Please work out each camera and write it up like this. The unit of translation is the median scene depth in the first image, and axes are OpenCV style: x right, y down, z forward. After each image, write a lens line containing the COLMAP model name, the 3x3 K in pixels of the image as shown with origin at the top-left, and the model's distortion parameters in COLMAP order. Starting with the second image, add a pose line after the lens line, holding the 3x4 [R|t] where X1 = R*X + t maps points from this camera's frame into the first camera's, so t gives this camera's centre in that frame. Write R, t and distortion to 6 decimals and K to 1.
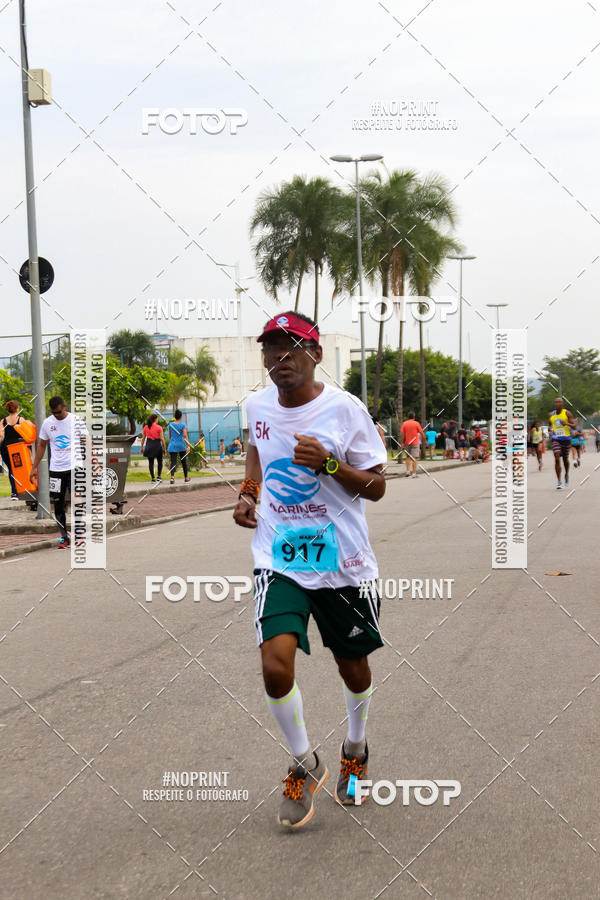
lens RADIAL K [[6292.4, 0, 300.0], [0, 6292.4, 450.0], [0, 0, 1]] dist [4.150525, -6.388752]
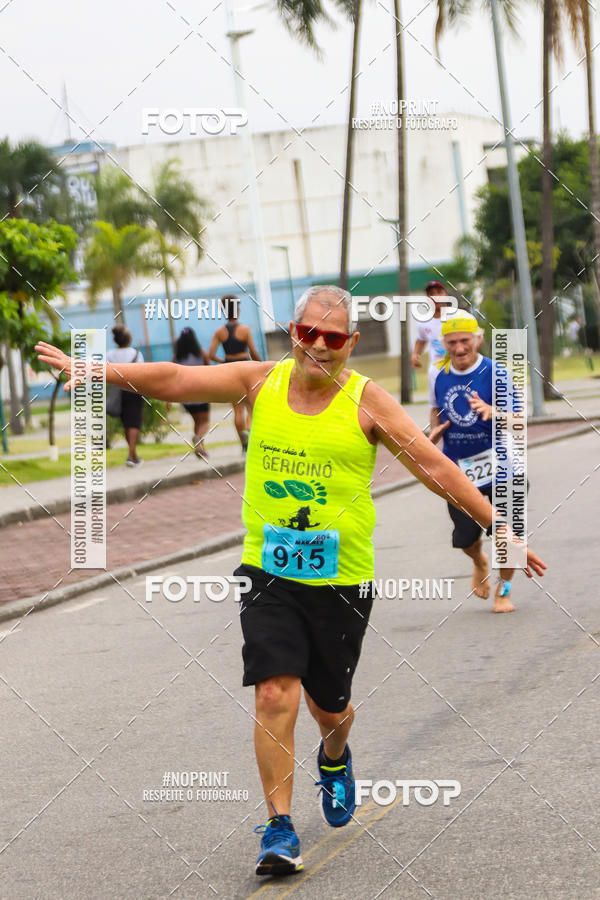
lens RADIAL K [[4745.9, 0, 300.0], [0, 4745.9, 450.0], [0, 0, 1]] dist [-0.263942, -17.189934]
pose [[0.996570, -0.072717, -0.039507, 0.006722], [0.074407, 0.996294, 0.043145, -0.009550], [0.036223, -0.045936, 0.998287, 0.650005]]
